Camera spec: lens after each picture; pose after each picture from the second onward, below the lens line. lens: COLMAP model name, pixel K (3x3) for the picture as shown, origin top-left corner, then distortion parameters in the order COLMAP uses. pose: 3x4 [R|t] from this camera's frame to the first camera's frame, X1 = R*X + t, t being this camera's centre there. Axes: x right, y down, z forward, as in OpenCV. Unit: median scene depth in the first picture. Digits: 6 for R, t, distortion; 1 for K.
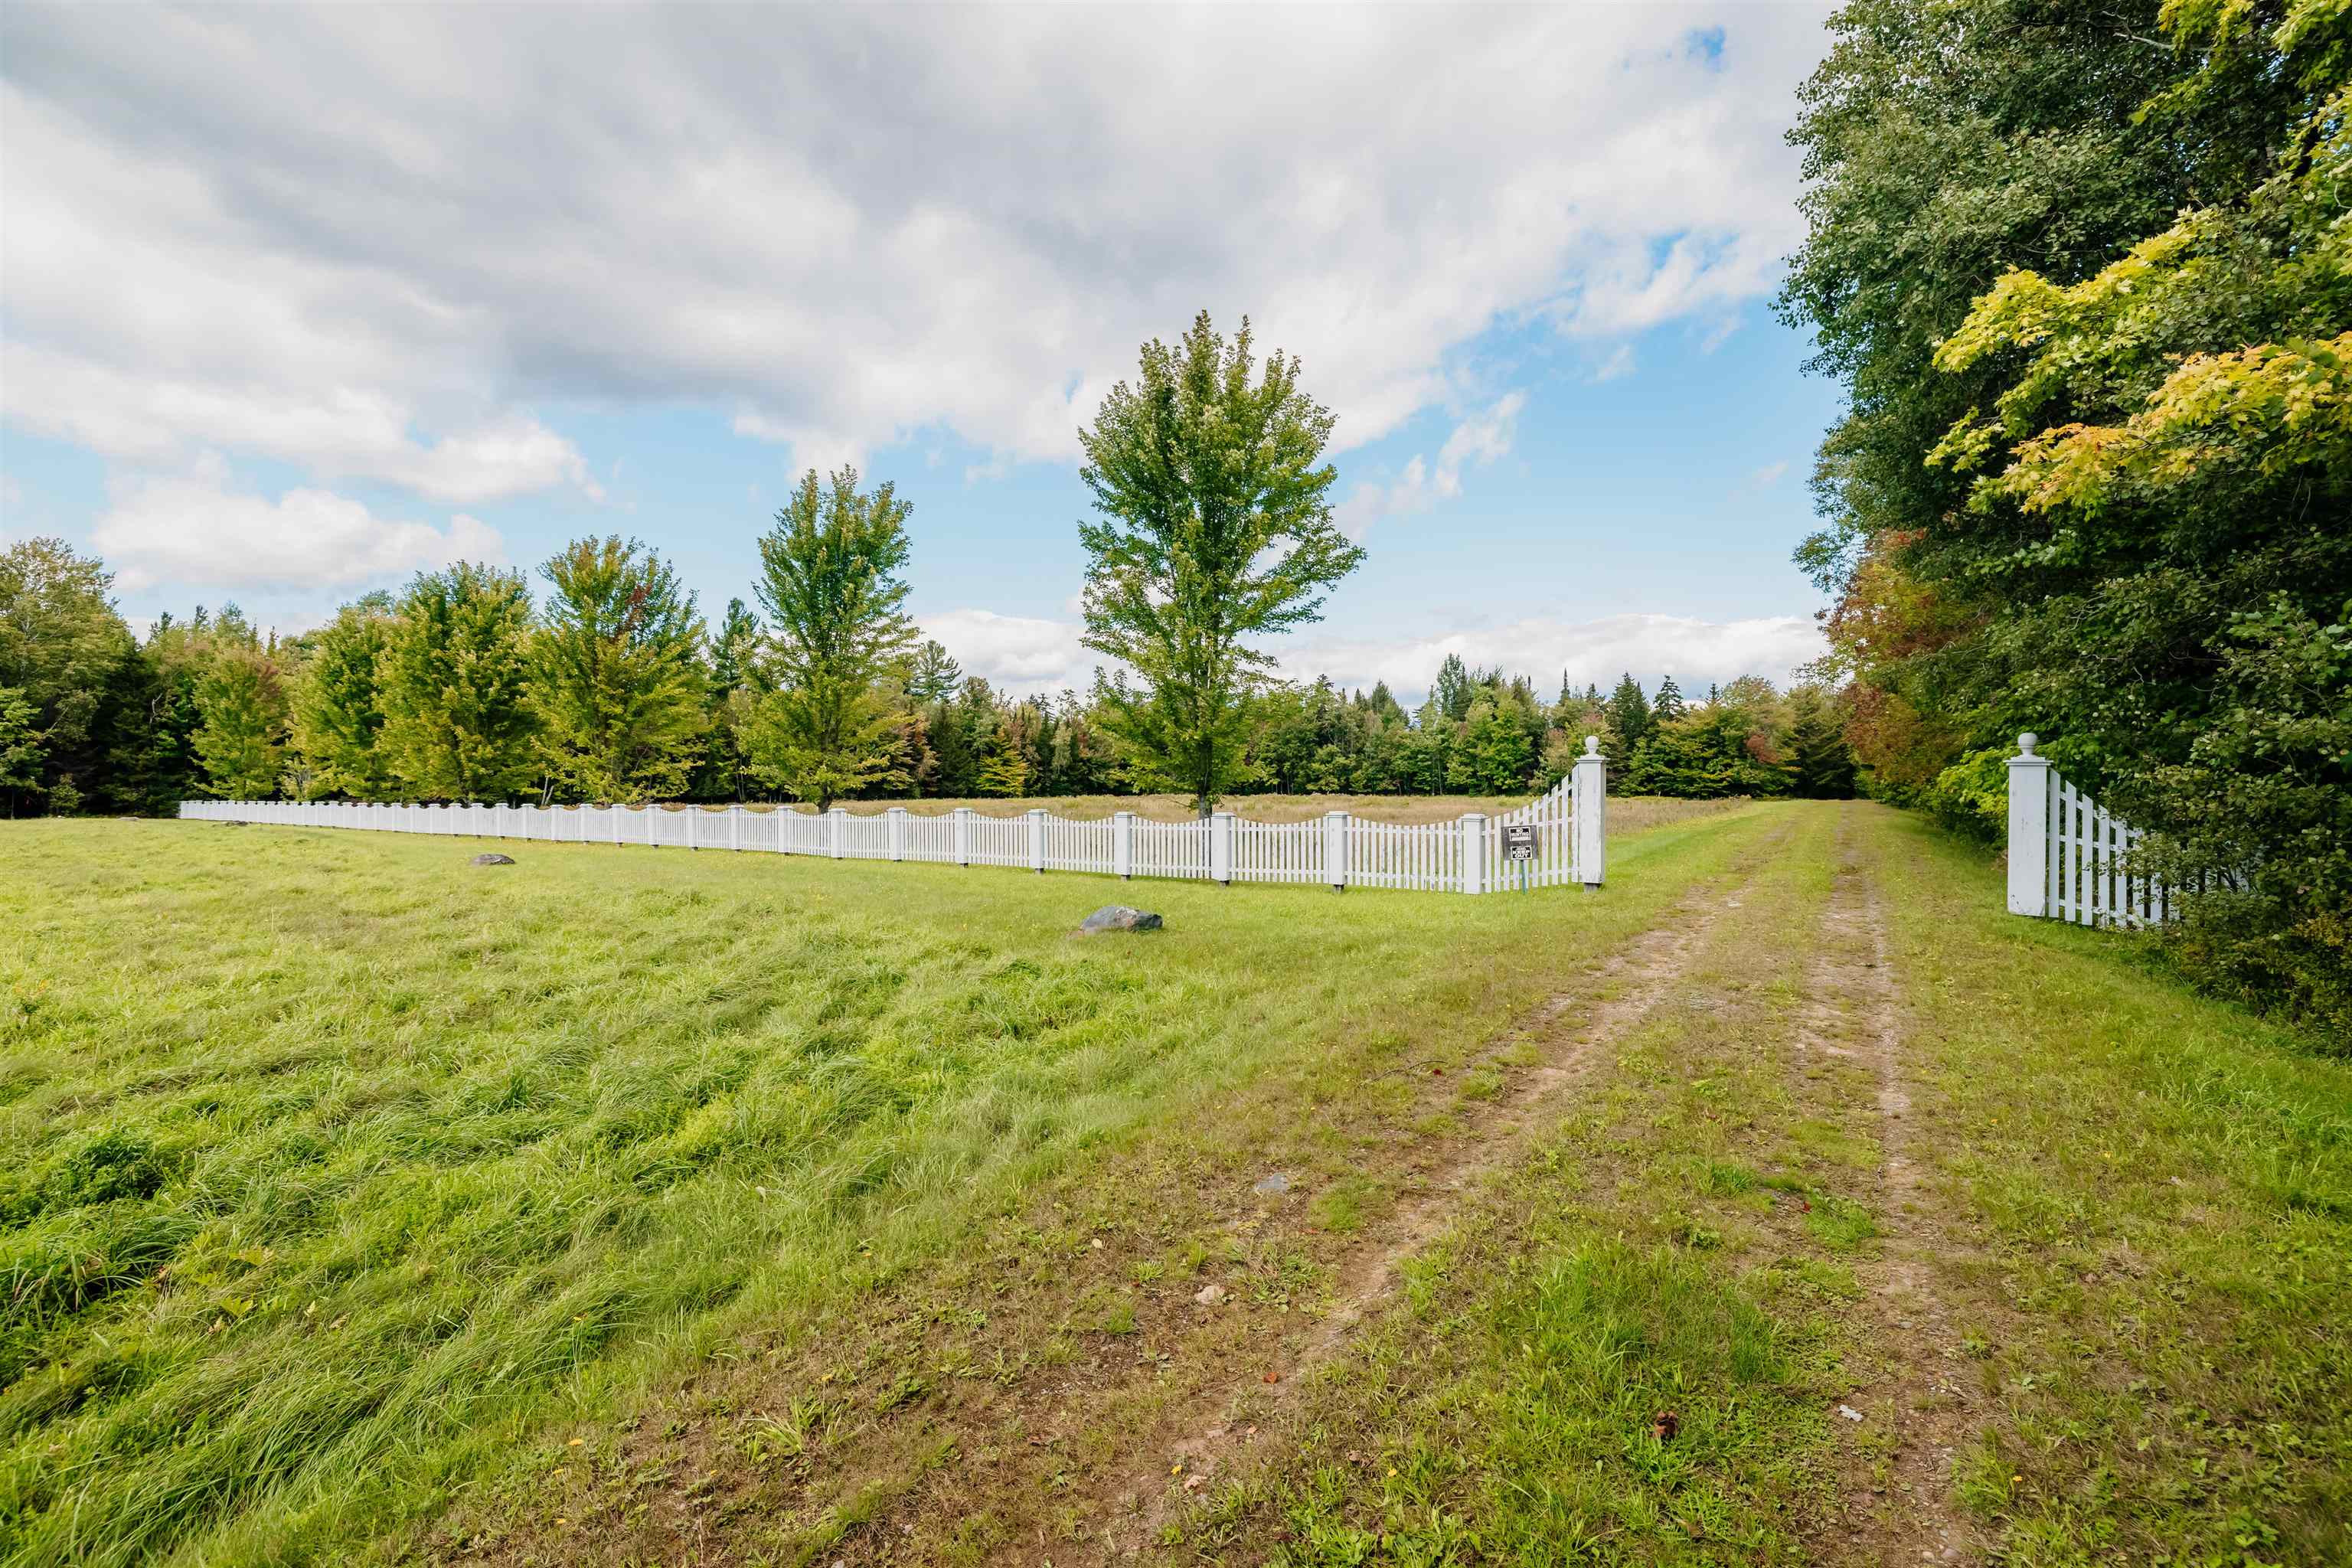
lens RADIAL K [[970.8, 0, 1176.0], [0, 970.8, 784.0], [0, 0, 1]] dist [-0.001401, -0.000195]
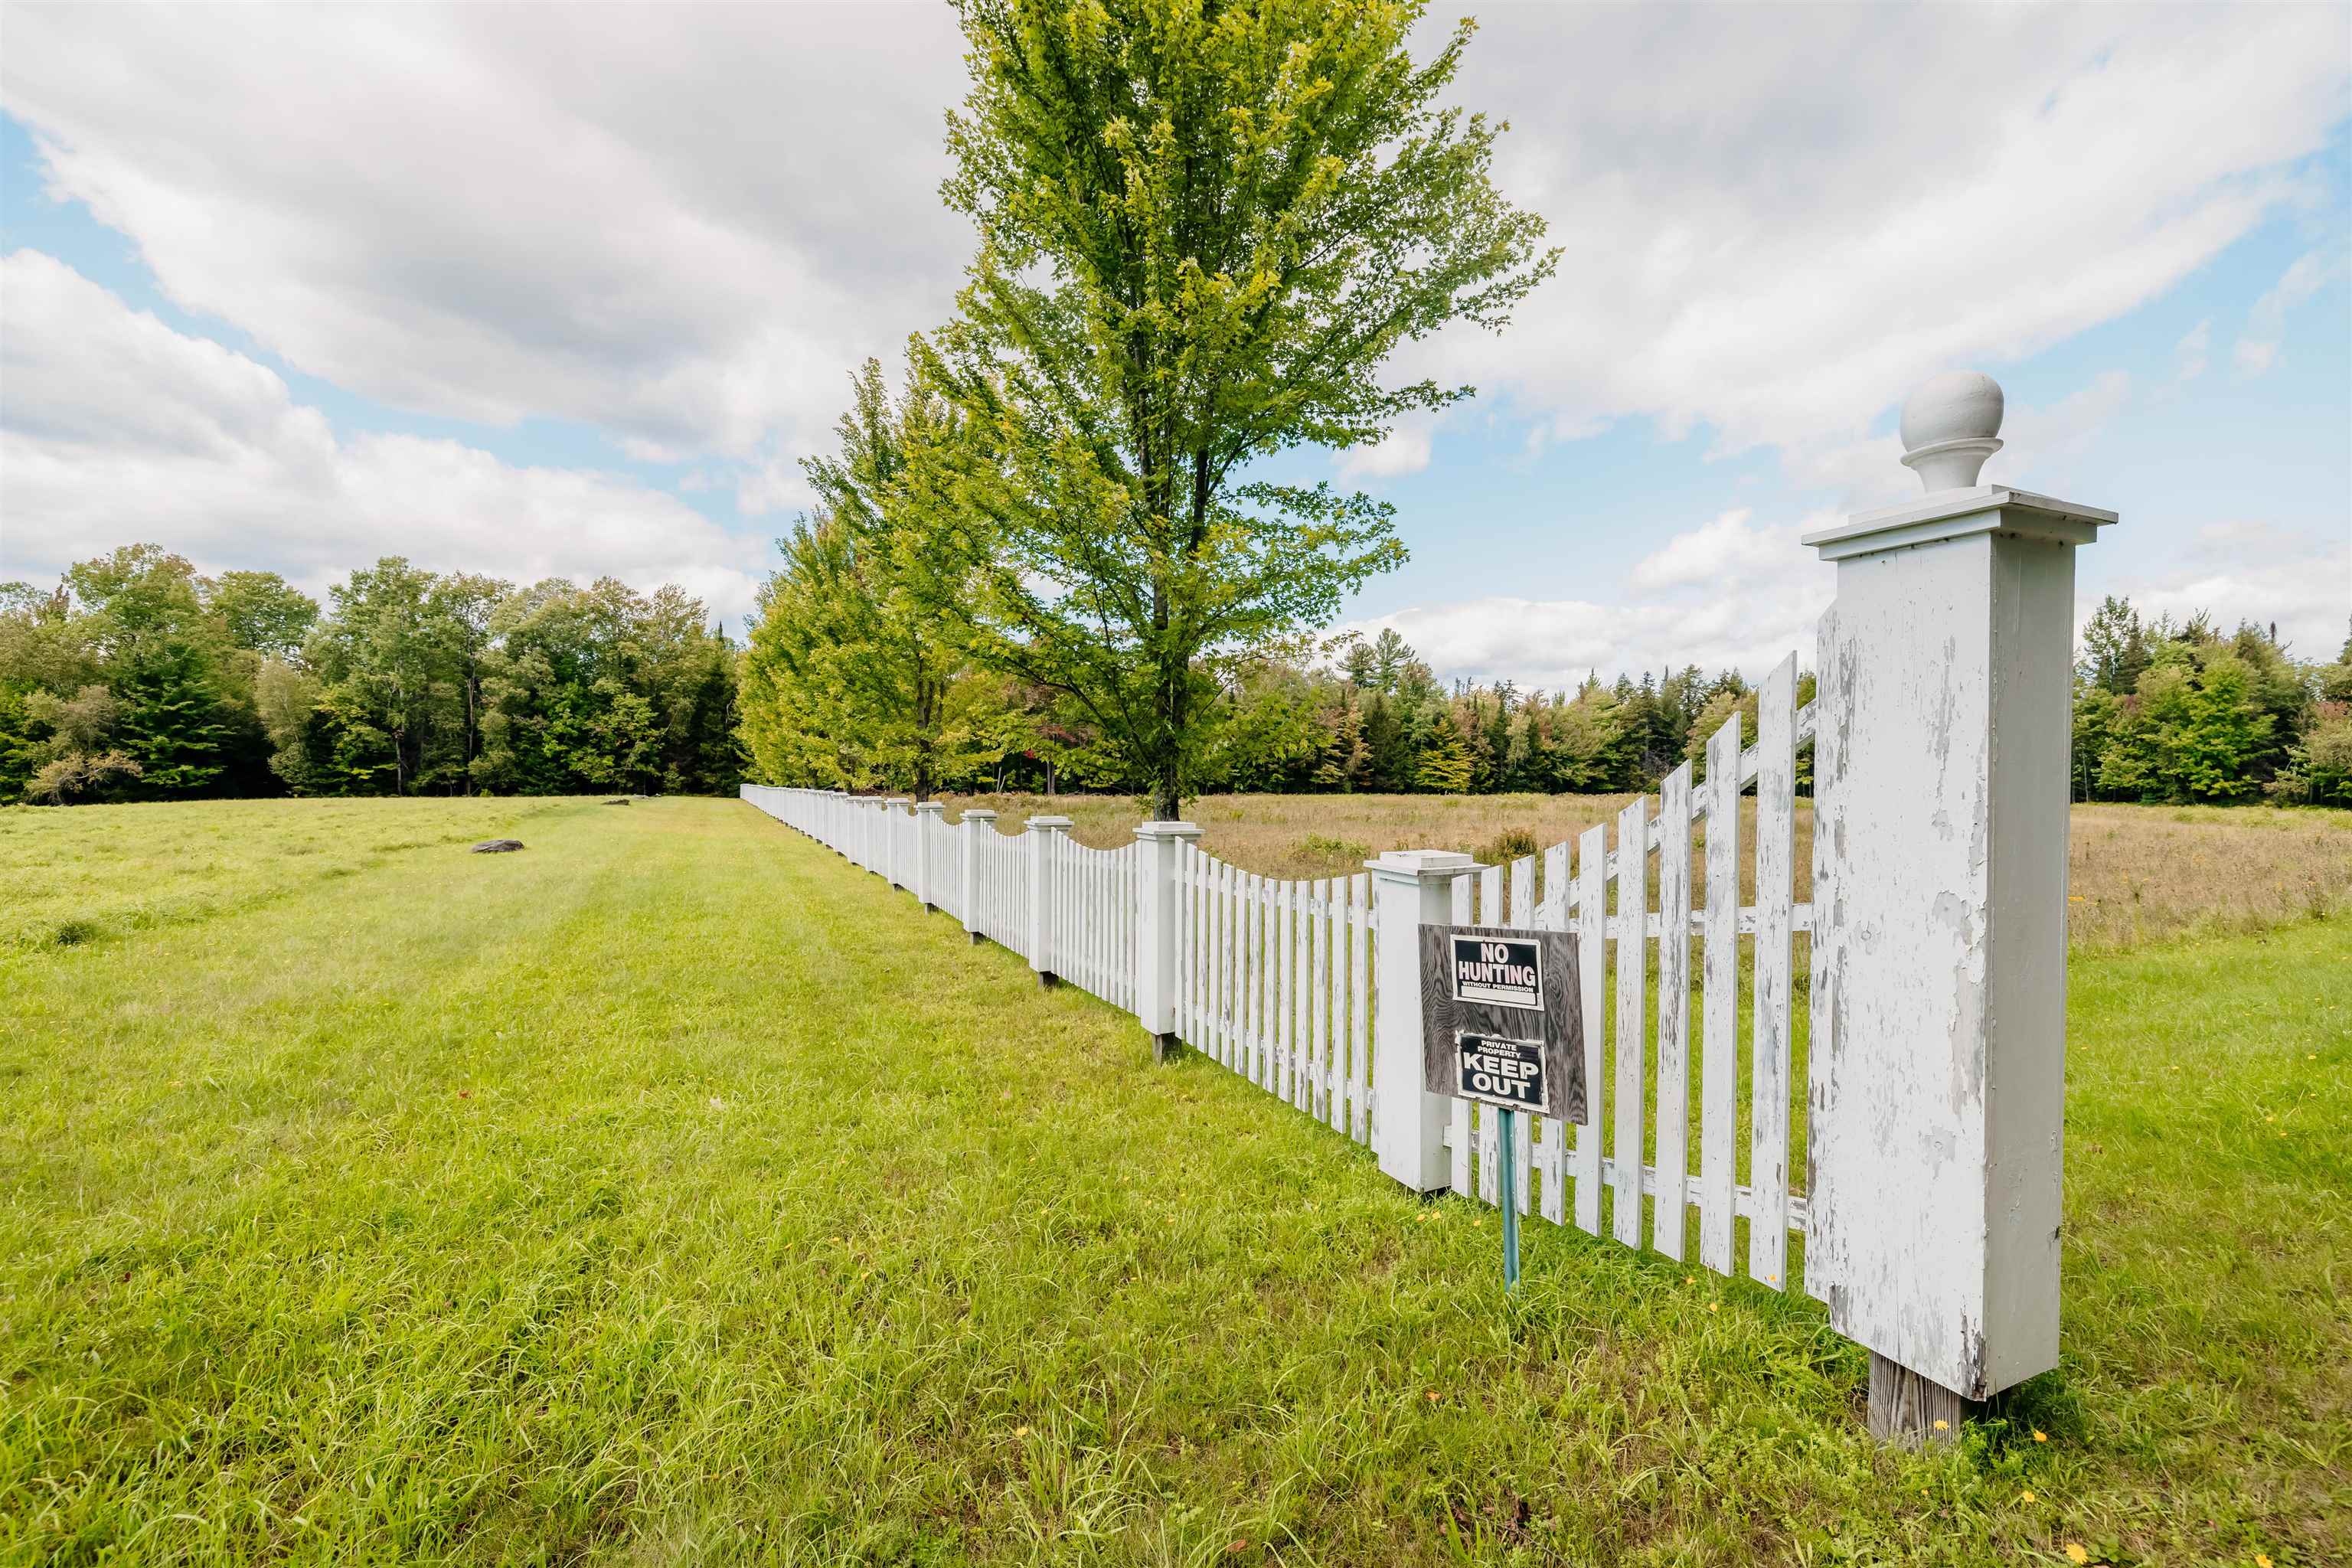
lens RADIAL K [[970.8, 0, 1176.0], [0, 970.8, 784.0], [0, 0, 1]] dist [-0.001401, -0.000195]
pose [[0.874040, 0.013019, -0.485680, 0.044897], [-0.011368, 0.999915, 0.006346, 0.001492], [0.485721, -0.000026, 0.874114, 0.091217]]
